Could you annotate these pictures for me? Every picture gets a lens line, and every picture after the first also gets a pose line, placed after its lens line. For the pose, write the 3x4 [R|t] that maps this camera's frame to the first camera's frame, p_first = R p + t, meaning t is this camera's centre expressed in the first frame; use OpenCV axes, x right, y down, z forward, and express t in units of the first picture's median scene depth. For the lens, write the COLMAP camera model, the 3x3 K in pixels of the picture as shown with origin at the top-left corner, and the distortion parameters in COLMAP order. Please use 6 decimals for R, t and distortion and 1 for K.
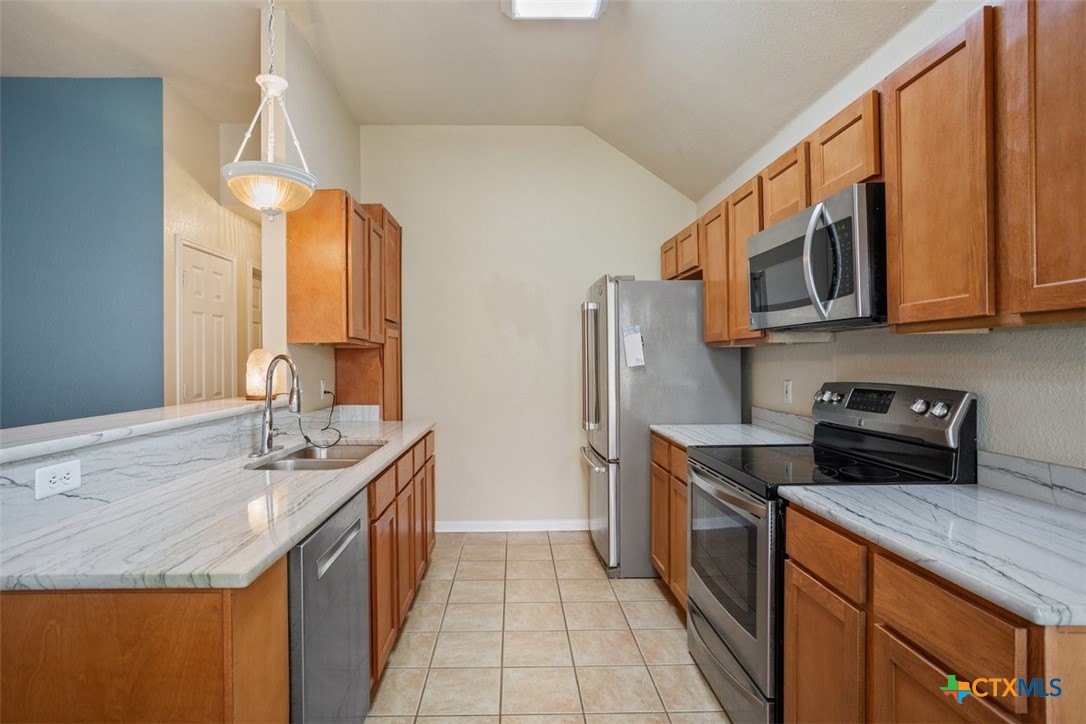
lens RADIAL K [[560.2, 0, 543.0], [0, 560.2, 362.0], [0, 0, 1]] dist [-0.015847, -0.000155]
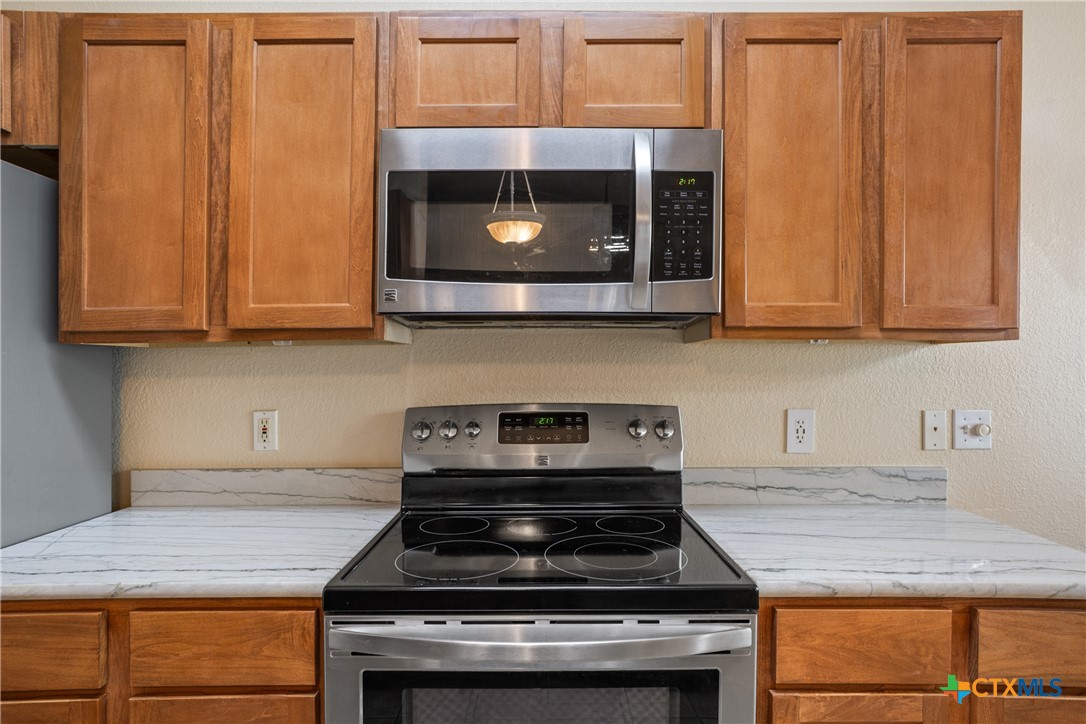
lens RADIAL K [[560.2, 0, 543.0], [0, 560.2, 362.0], [0, 0, 1]] dist [-0.015847, -0.000155]
pose [[0.026087, 0.015034, 0.999547, -0.189874], [0.004157, 0.999877, -0.015148, -0.007895], [-0.999651, 0.004550, 0.026021, 1.384471]]
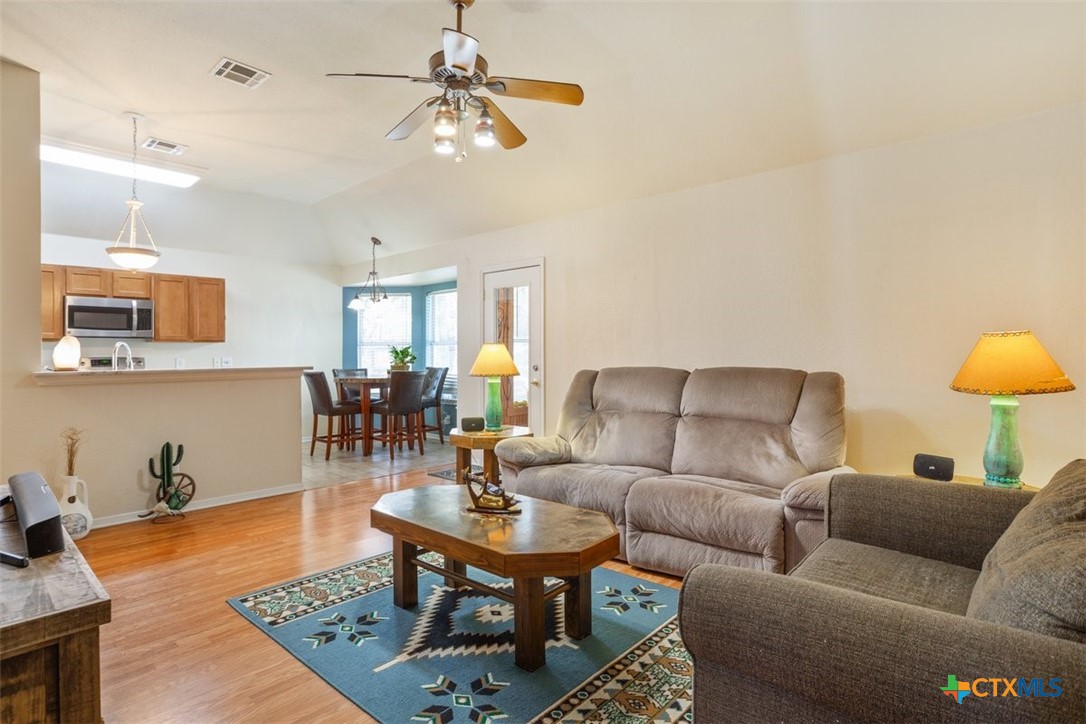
lens RADIAL K [[545.2, 0, 538.6], [0, 545.2, 358.0], [0, 0, 1]] dist [-0.002779, -0.000286]
pose [[-0.723984, 0.011170, 0.689726, -4.330381], [0.014631, 0.999893, -0.000836, 0.114358], [-0.689662, 0.009486, -0.724070, 2.120309]]
